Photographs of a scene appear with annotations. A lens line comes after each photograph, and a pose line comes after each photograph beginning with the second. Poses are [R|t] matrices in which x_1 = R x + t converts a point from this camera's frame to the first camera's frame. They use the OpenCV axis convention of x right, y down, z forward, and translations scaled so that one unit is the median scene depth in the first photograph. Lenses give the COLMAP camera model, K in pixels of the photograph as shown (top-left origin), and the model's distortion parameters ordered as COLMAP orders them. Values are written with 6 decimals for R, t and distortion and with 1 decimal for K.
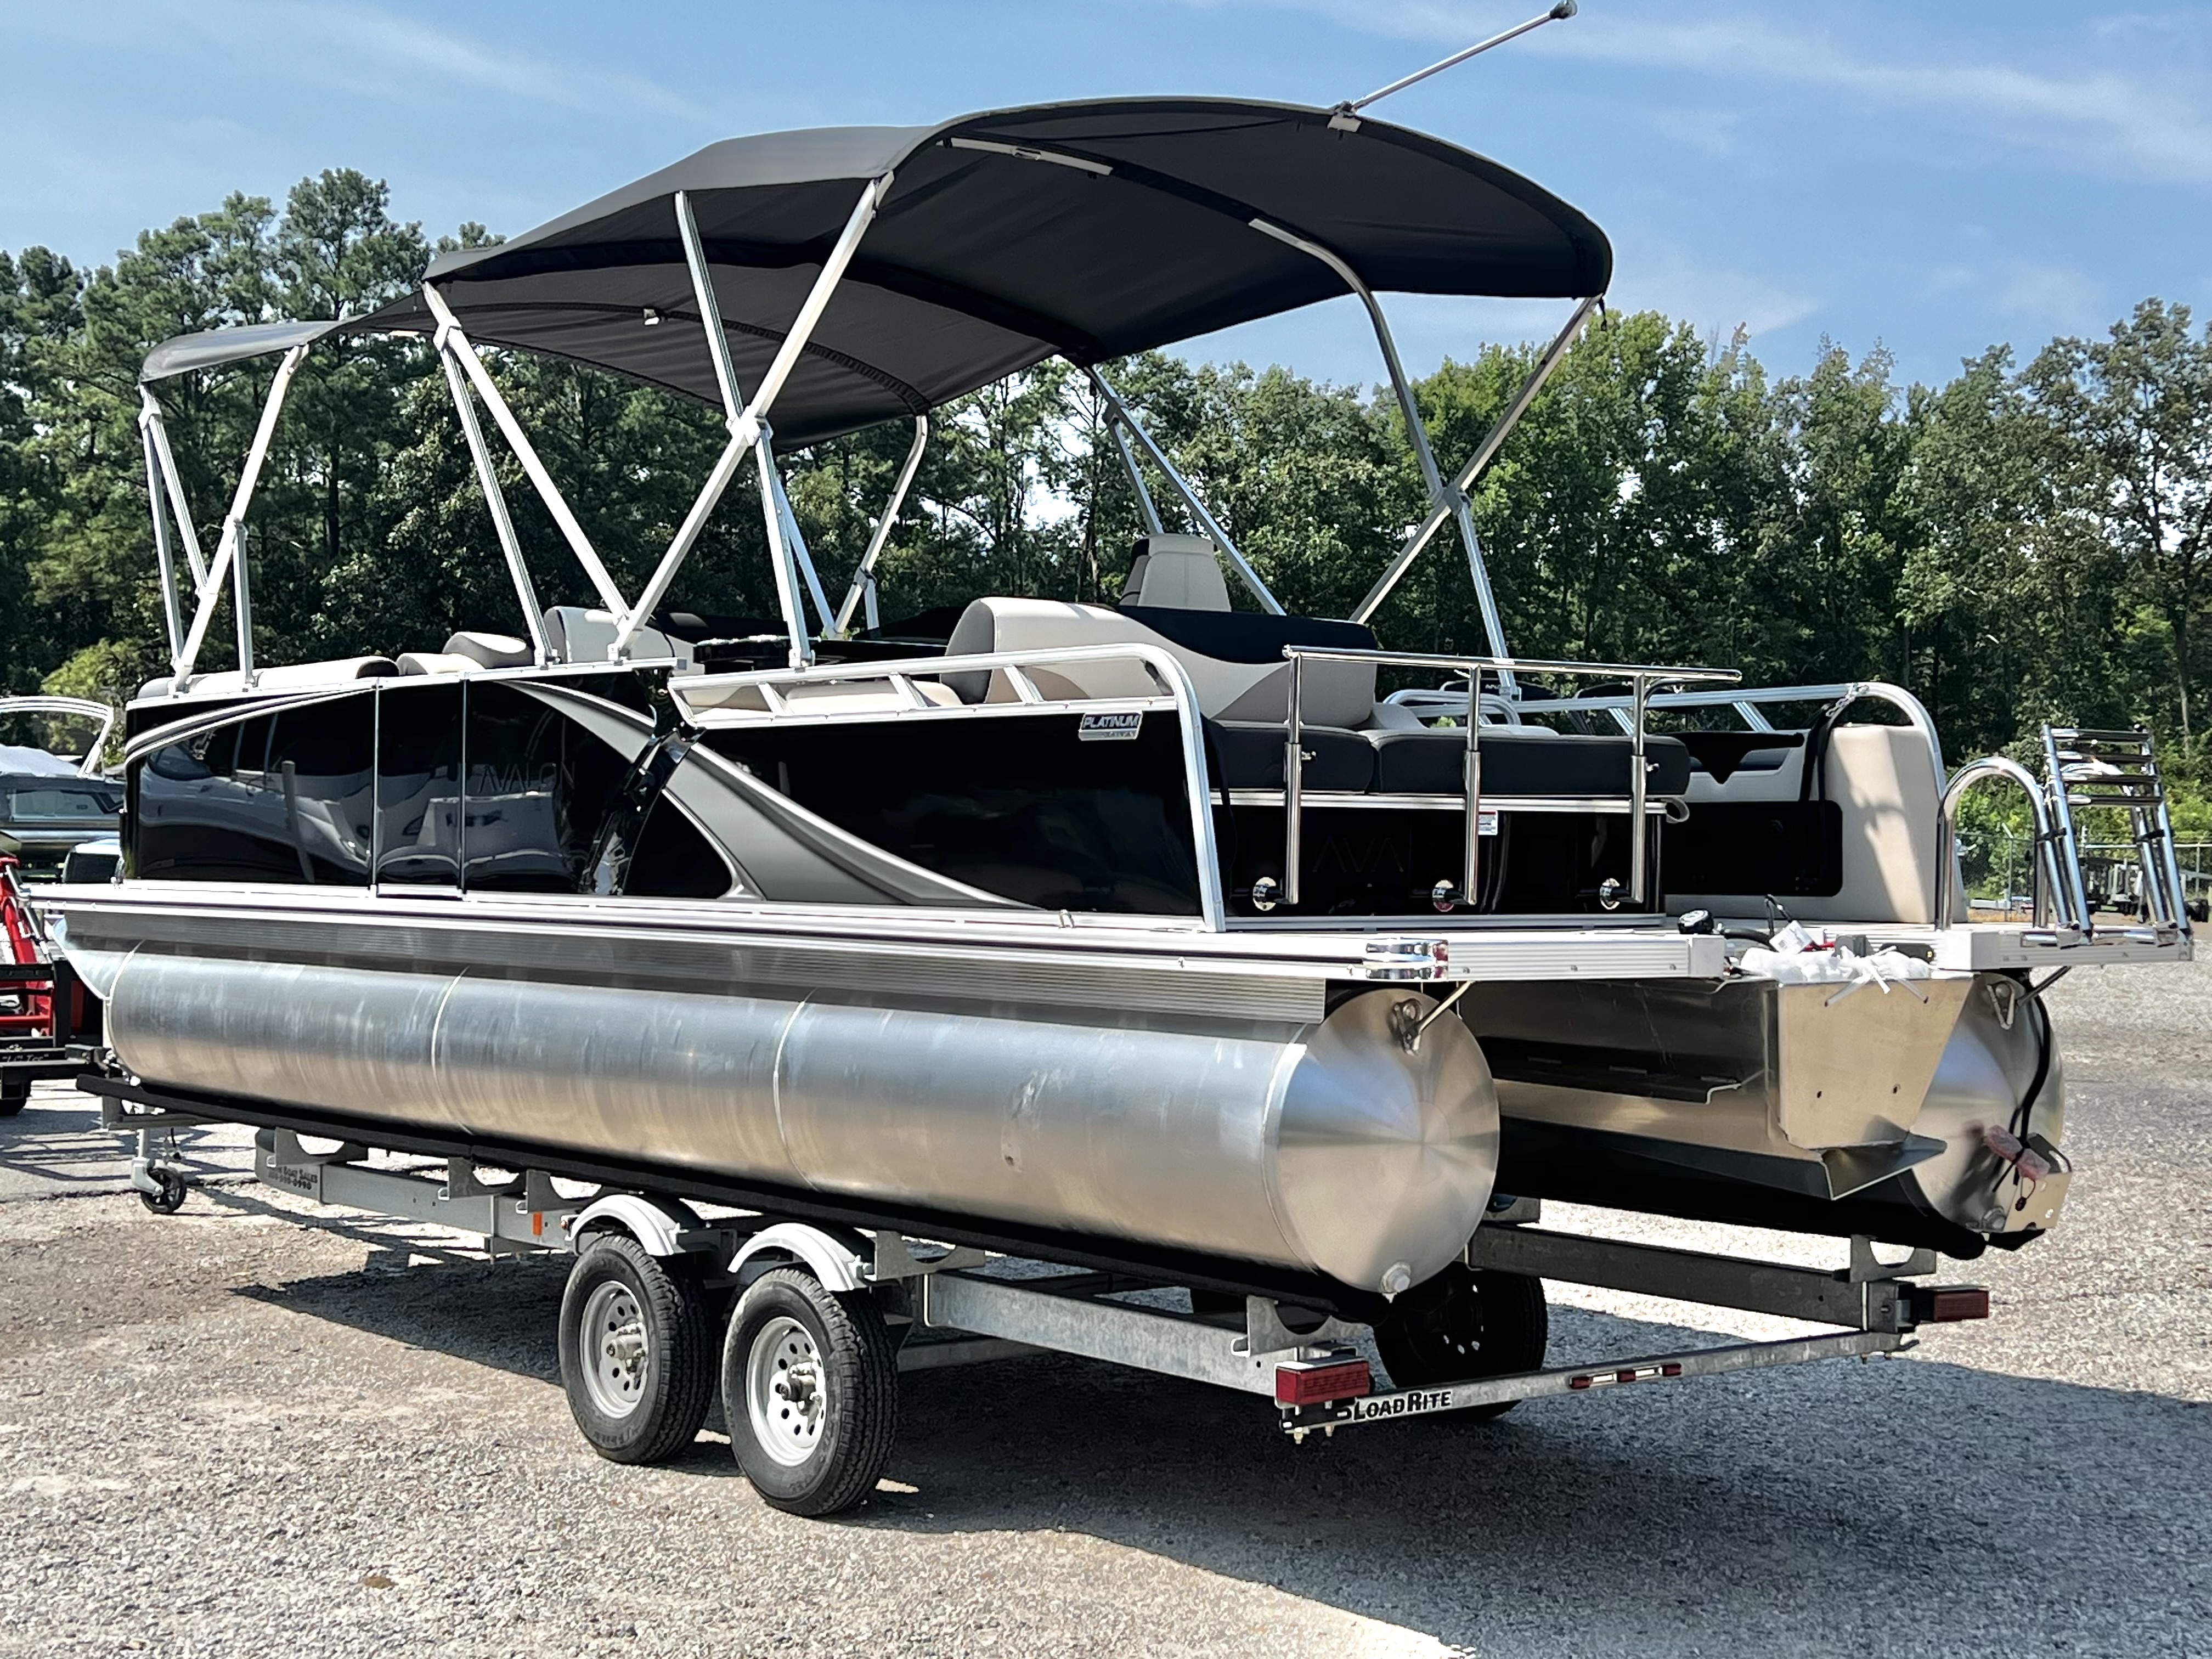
lens RADIAL K [[3249.6, 0, 1101.9], [0, 3249.6, 836.0], [0, 0, 1]] dist [0.035278, 0.000000]
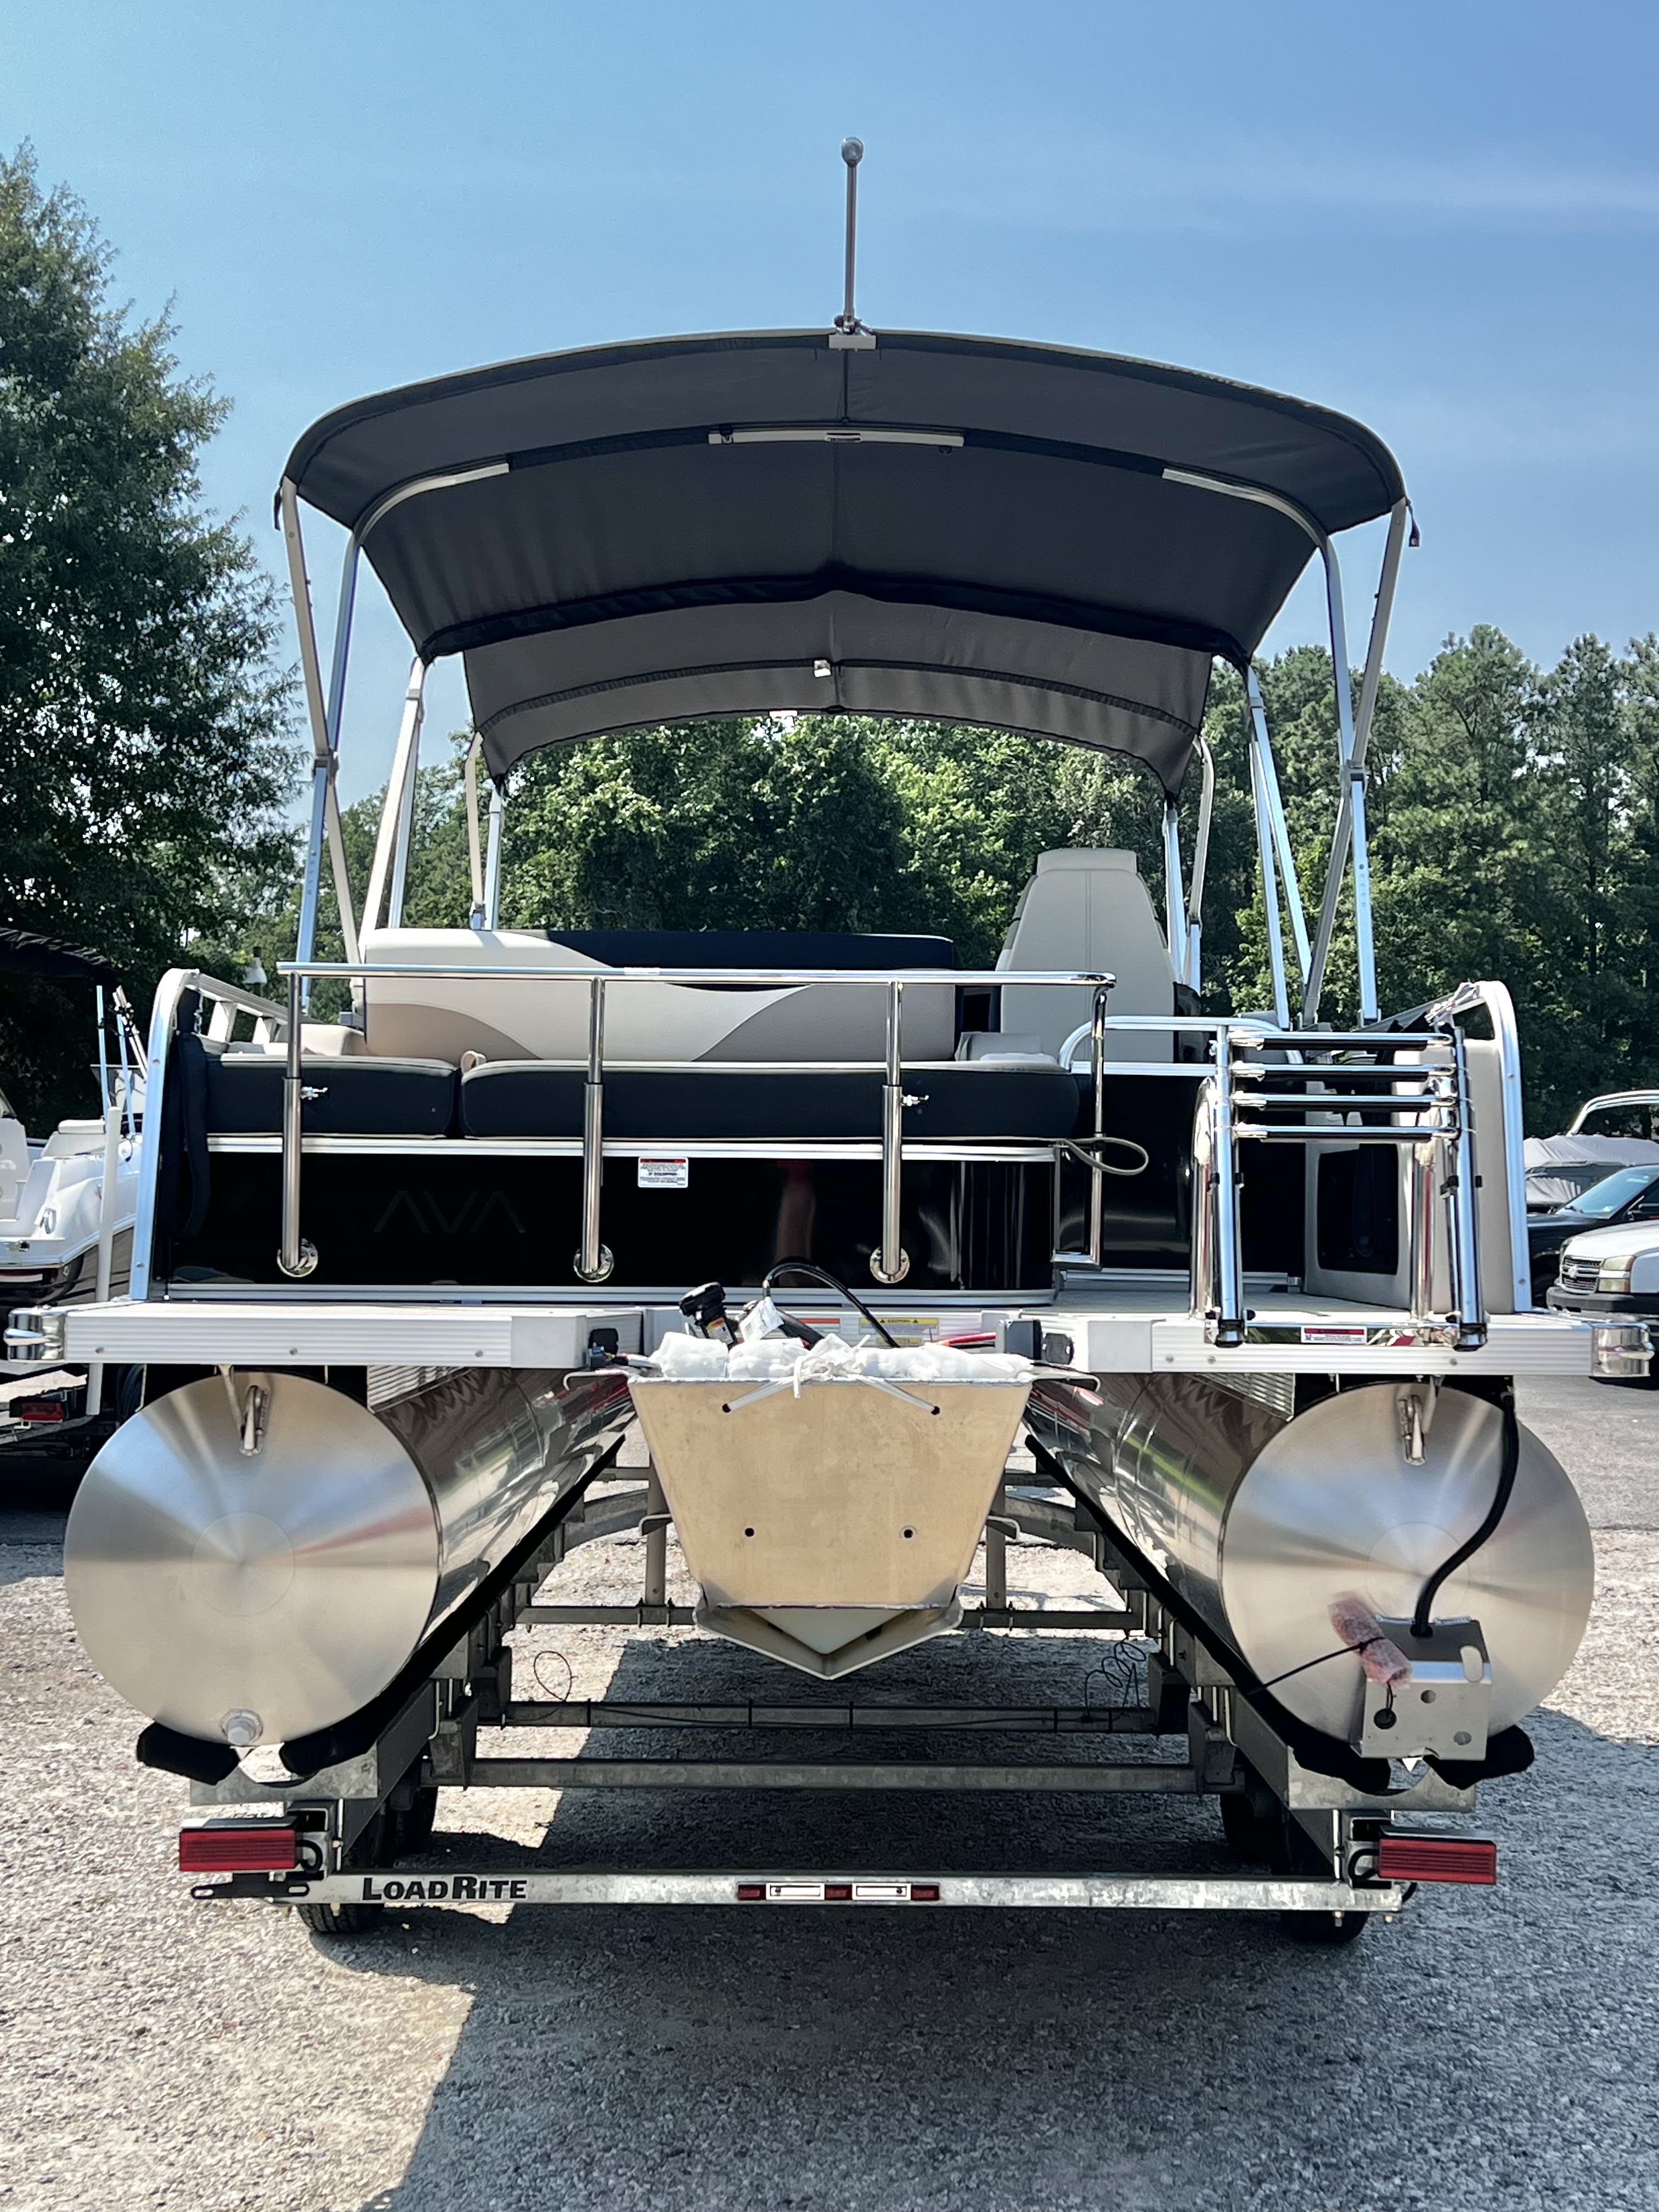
lens RADIAL K [[3049.4, 0, 838.0], [0, 3049.4, 1114.9], [0, 0, 1]] dist [0.131686, 0.000000]
pose [[0.797362, -0.020740, -0.603144, 0.519549], [-0.001312, 0.999347, -0.036099, 0.007553], [0.603499, 0.029575, 0.796815, 0.358740]]
